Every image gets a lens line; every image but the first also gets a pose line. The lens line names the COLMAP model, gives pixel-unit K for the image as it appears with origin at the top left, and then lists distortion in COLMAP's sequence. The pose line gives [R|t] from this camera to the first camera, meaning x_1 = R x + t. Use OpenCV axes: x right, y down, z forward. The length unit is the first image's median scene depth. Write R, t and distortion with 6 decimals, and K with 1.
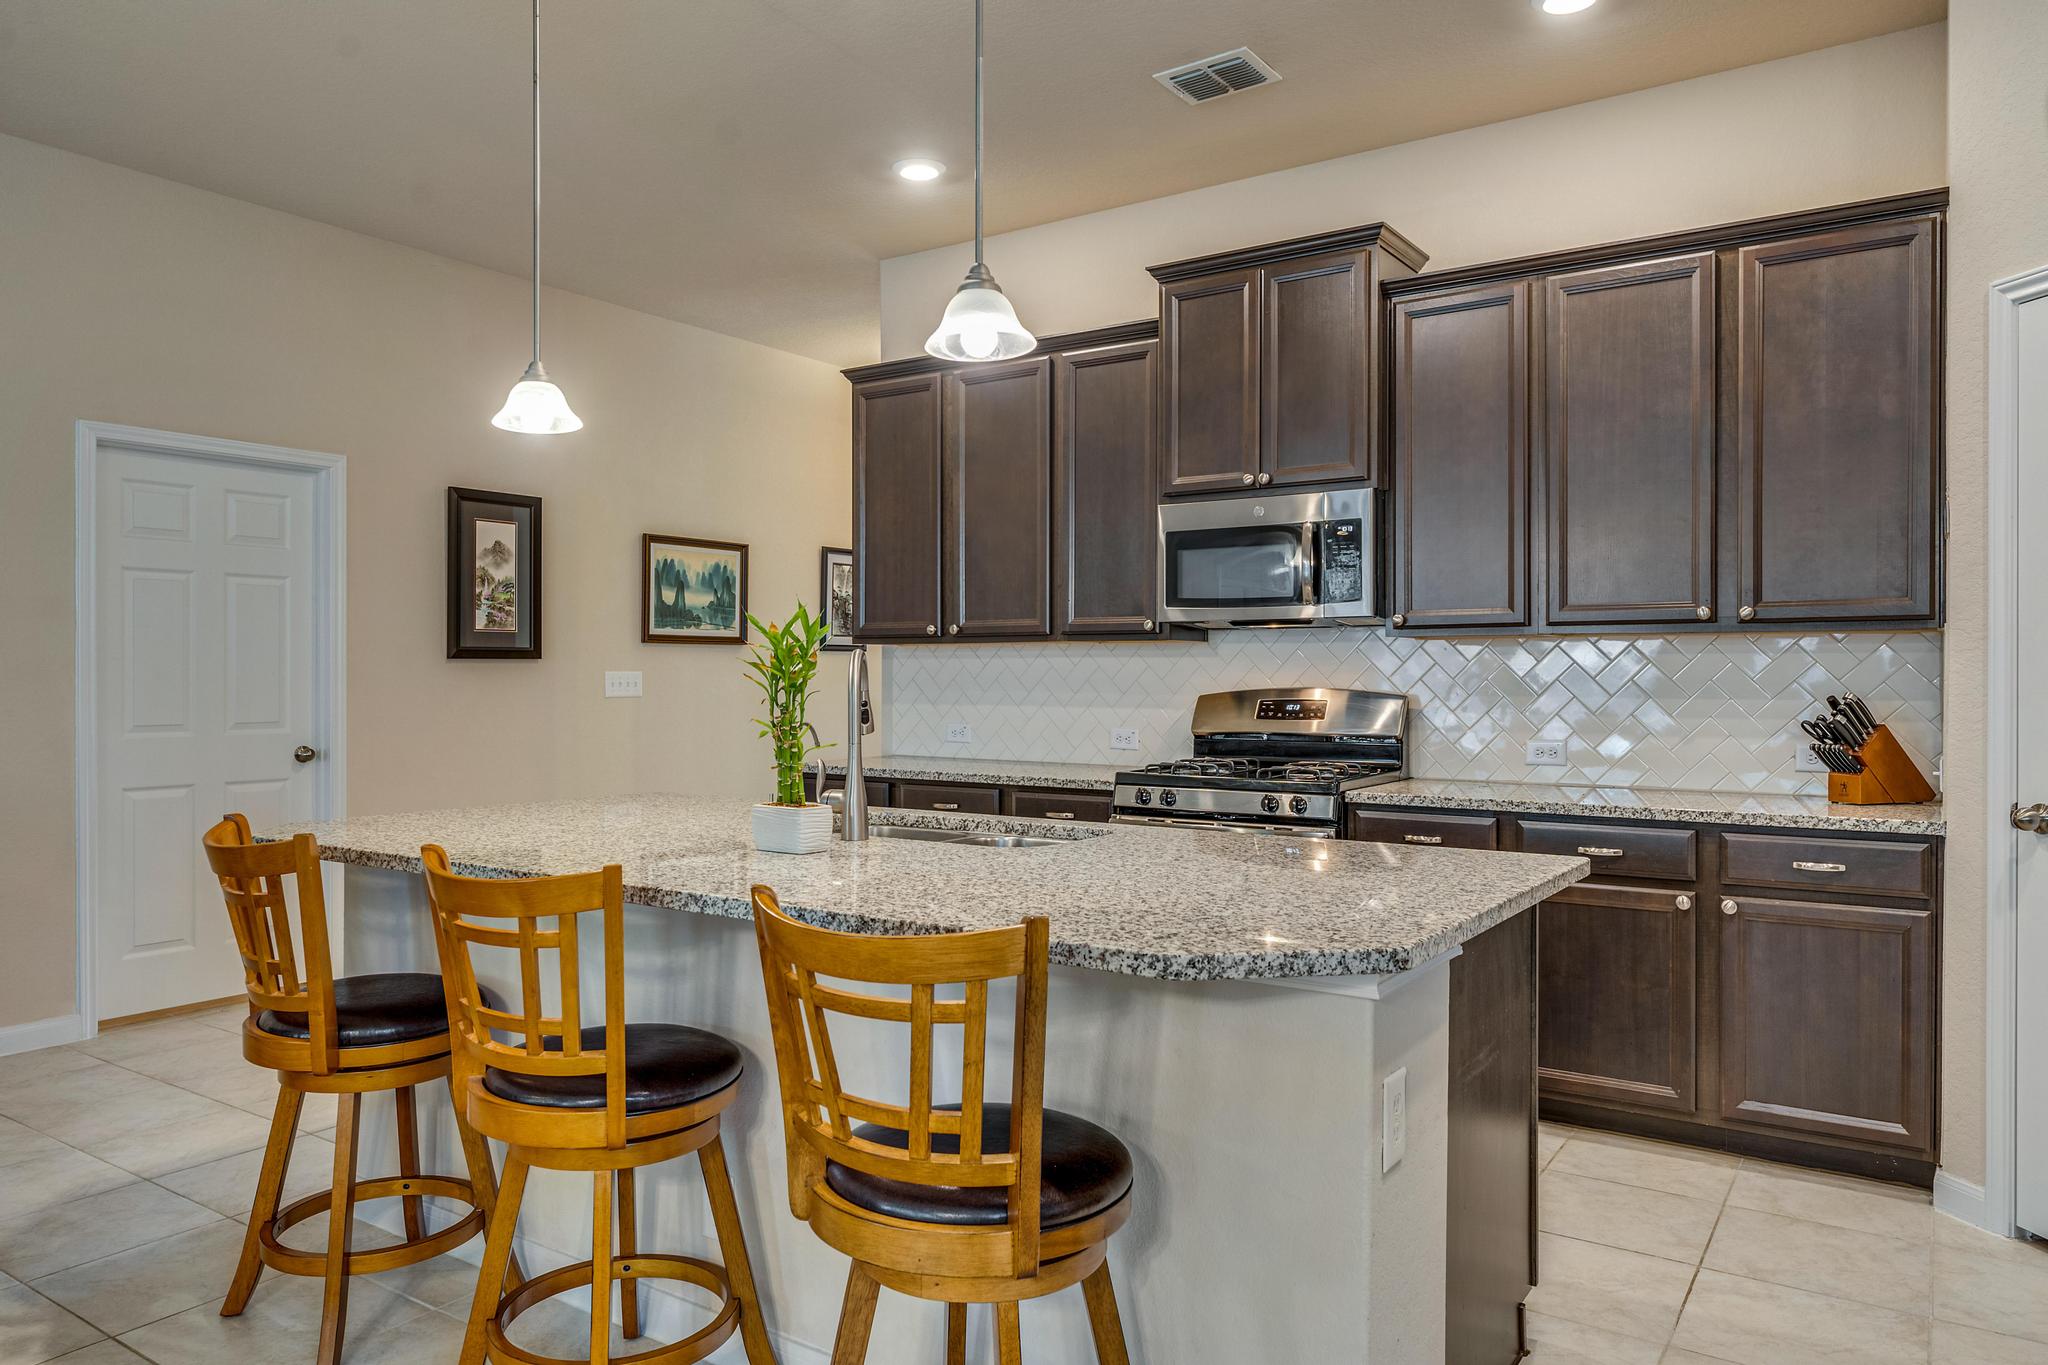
lens RADIAL K [[1367.8, 0, 1018.1], [0, 1367.8, 675.4], [0, 0, 1]] dist [0.000948, 0.001617]
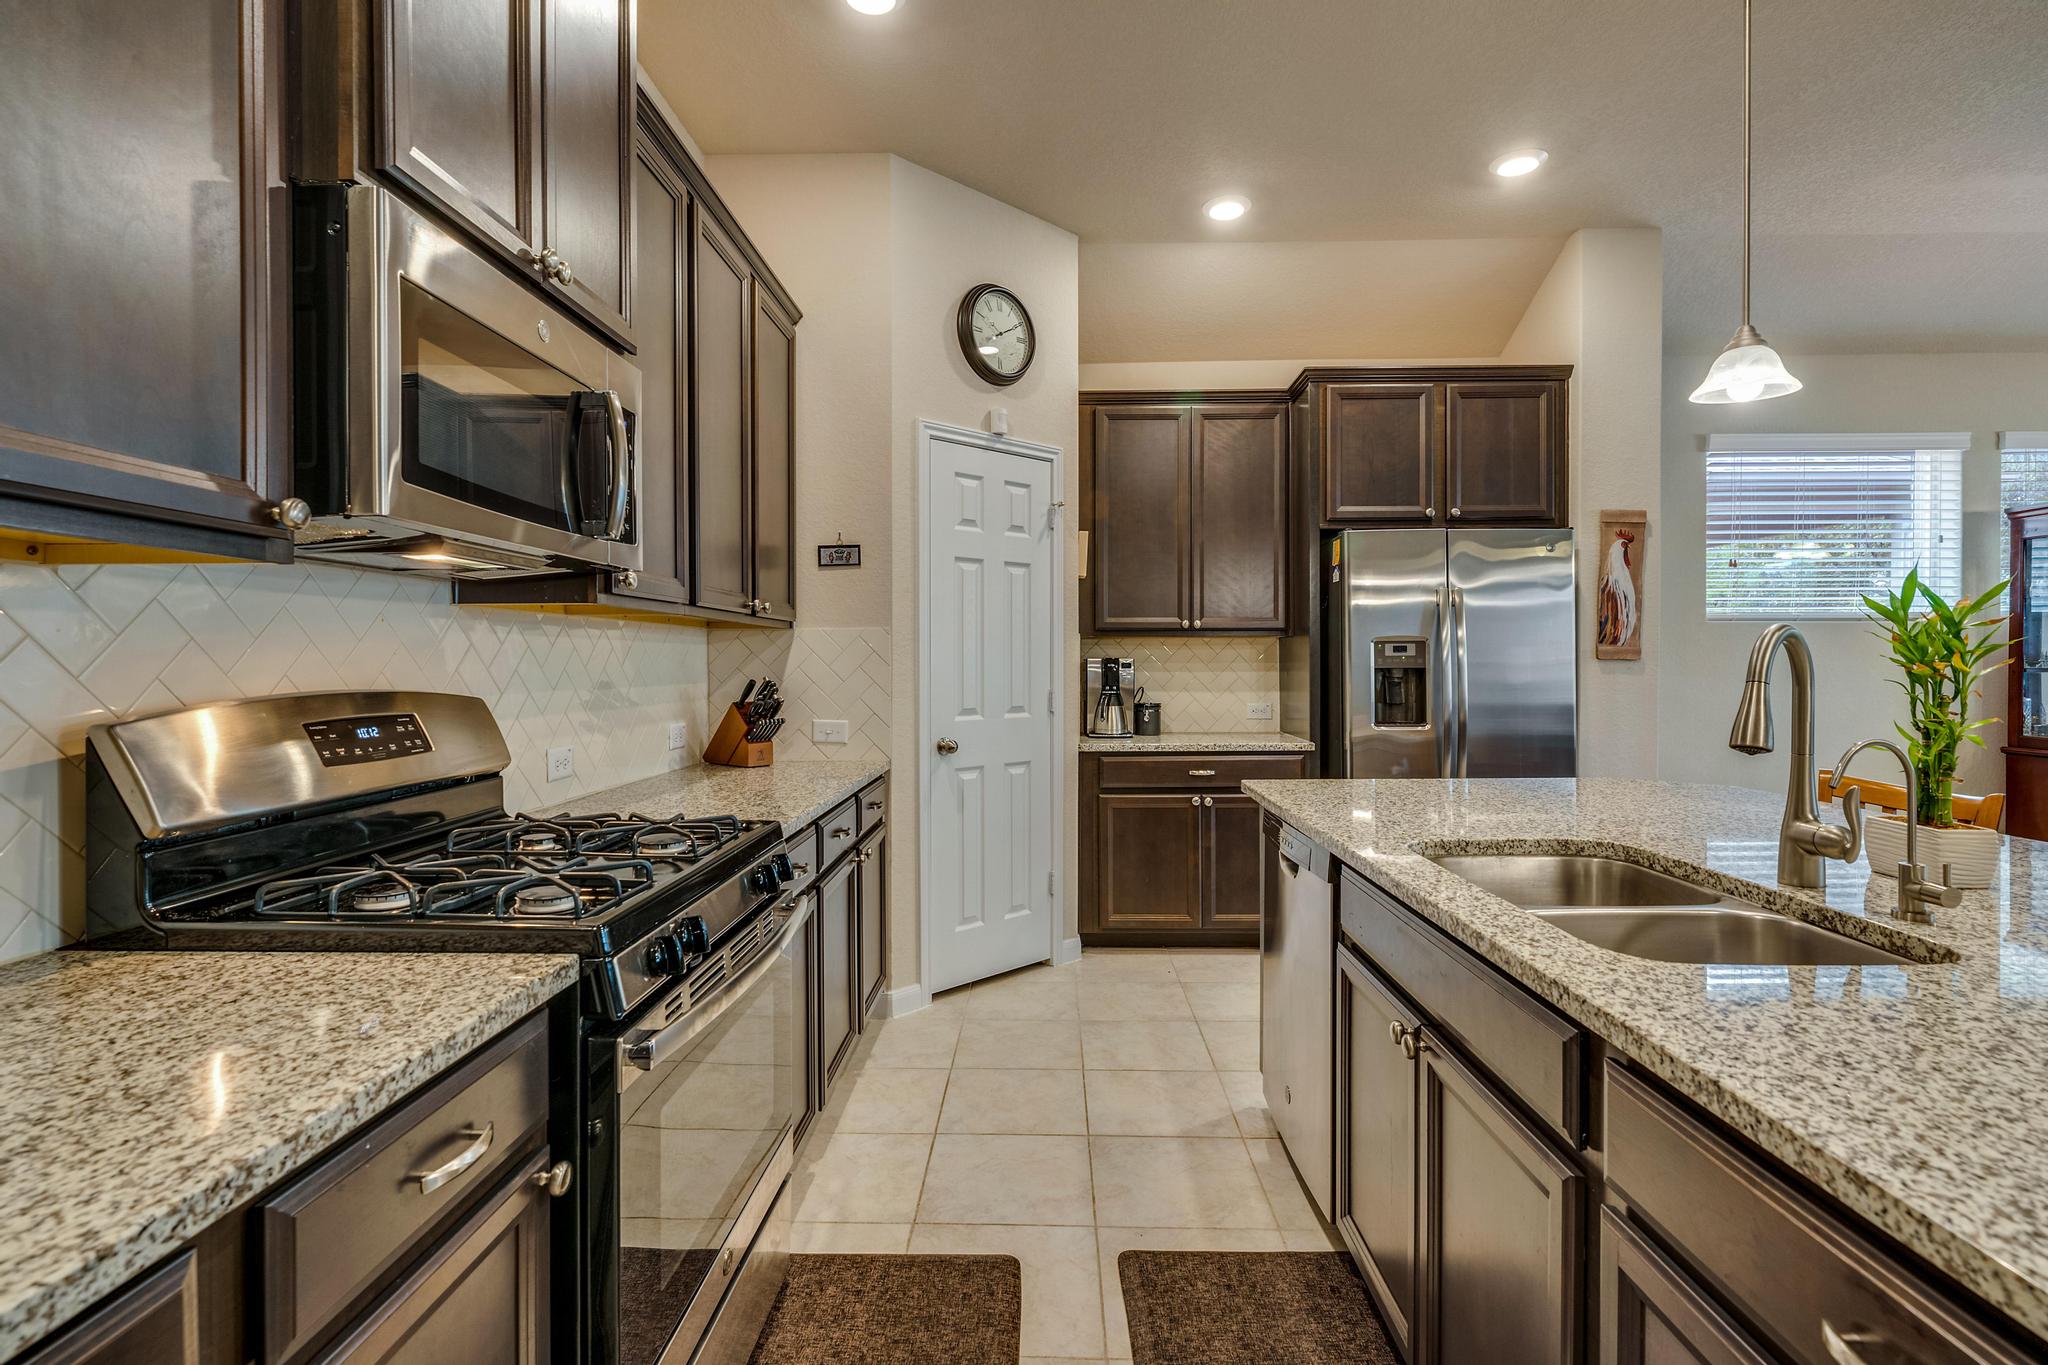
lens RADIAL K [[951.4, 0, 1021.7], [0, 951.4, 664.8], [0, 0, 1]] dist [0.000734, 0.000078]
pose [[-0.540941, -0.001967, 0.841058, -0.152858], [0.002124, 0.999991, 0.003704, -0.000703], [-0.841058, 0.003790, -0.540932, 0.791940]]
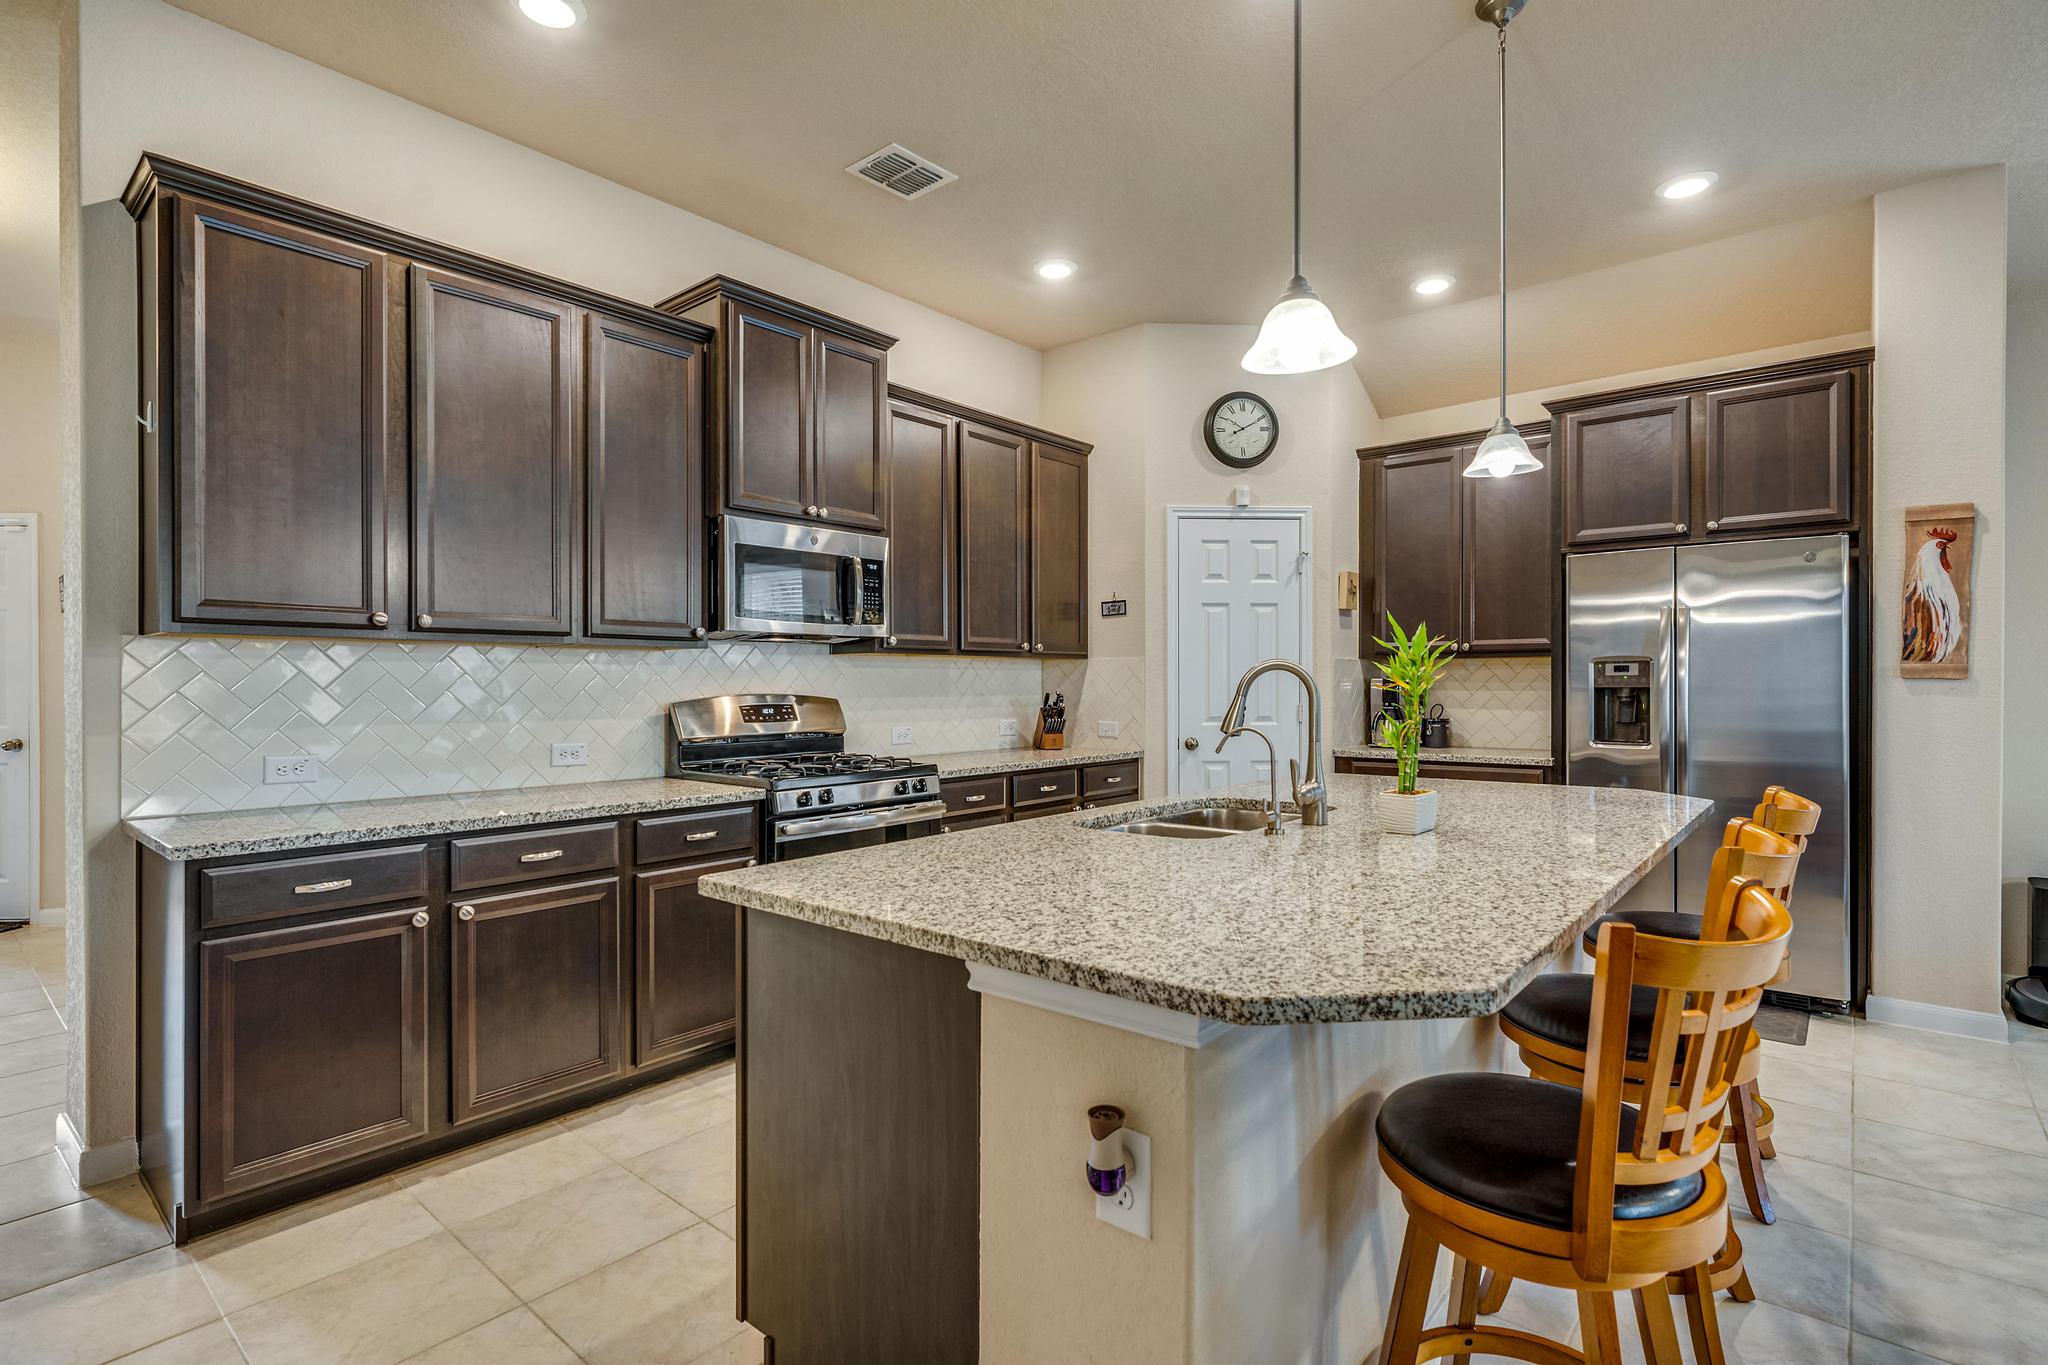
lens RADIAL K [[973.4, 0, 1024.0], [0, 973.4, 682.5], [0, 0, 1]] dist [0.000795, -0.000058]
pose [[0.107261, -0.001230, 0.994230, -0.467271], [0.002752, 0.999996, 0.000941, -0.000652], [-0.994227, 0.002635, 0.107264, 0.560197]]
